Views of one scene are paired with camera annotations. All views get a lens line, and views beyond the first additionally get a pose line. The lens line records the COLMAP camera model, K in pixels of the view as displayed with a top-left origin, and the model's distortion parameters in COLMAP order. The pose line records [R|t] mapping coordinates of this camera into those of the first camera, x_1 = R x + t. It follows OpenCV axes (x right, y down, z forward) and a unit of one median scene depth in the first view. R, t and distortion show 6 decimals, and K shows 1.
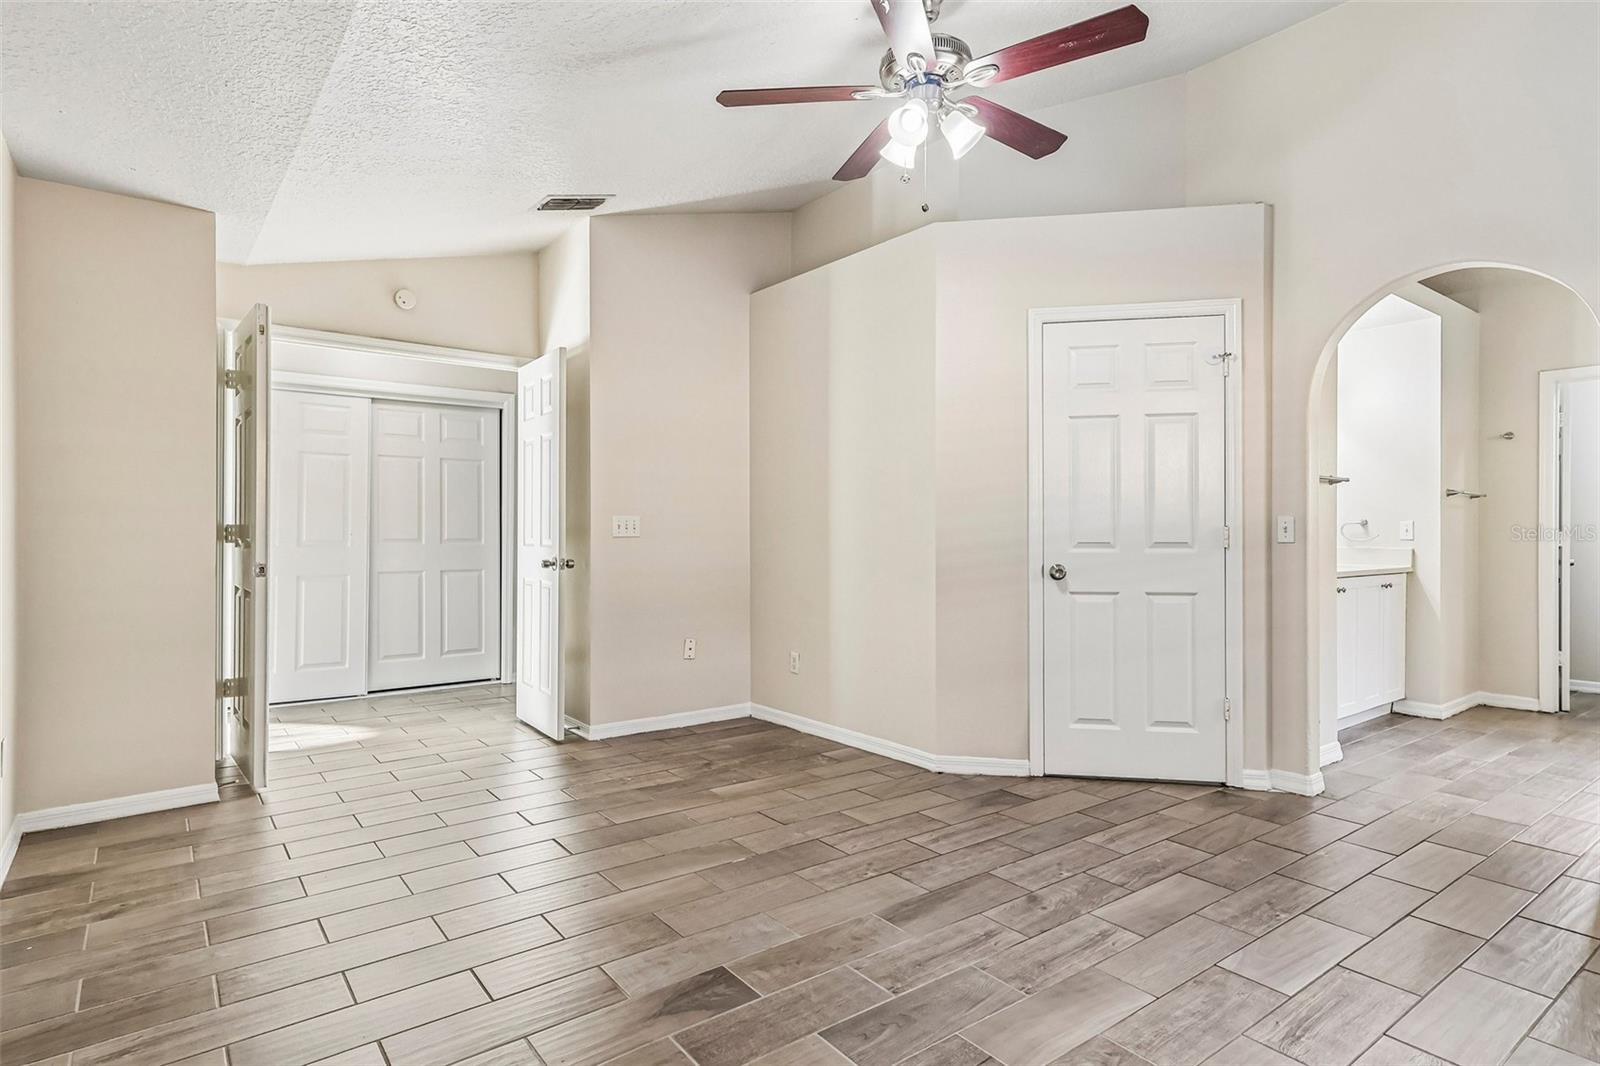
lens RADIAL K [[842.8, 0, 802.2], [0, 842.8, 539.8], [0, 0, 1]] dist [0.013478, 0.001188]
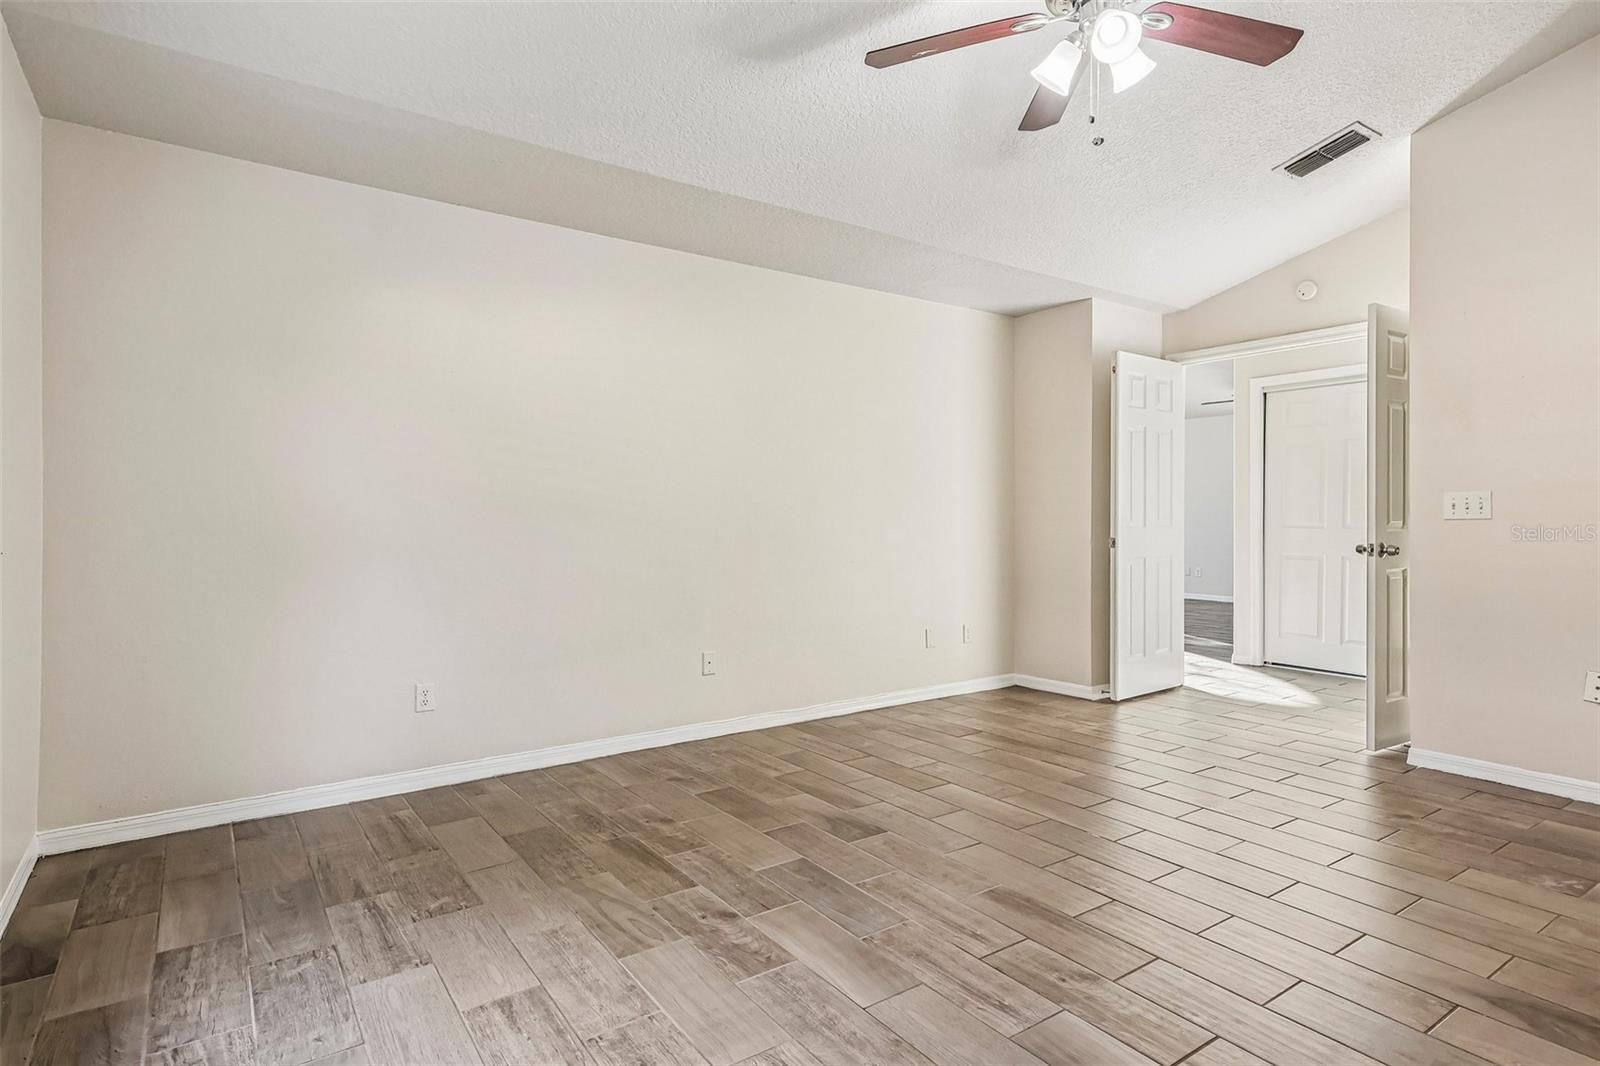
lens RADIAL K [[842.8, 0, 801.8], [0, 842.8, 519.7], [0, 0, 1]] dist [0.013478, 0.001188]
pose [[-0.030109, 0.000810, -0.999546, 1.012660], [-0.006563, 0.999978, 0.001008, 0.000288], [0.999525, 0.006591, -0.030103, 0.715261]]
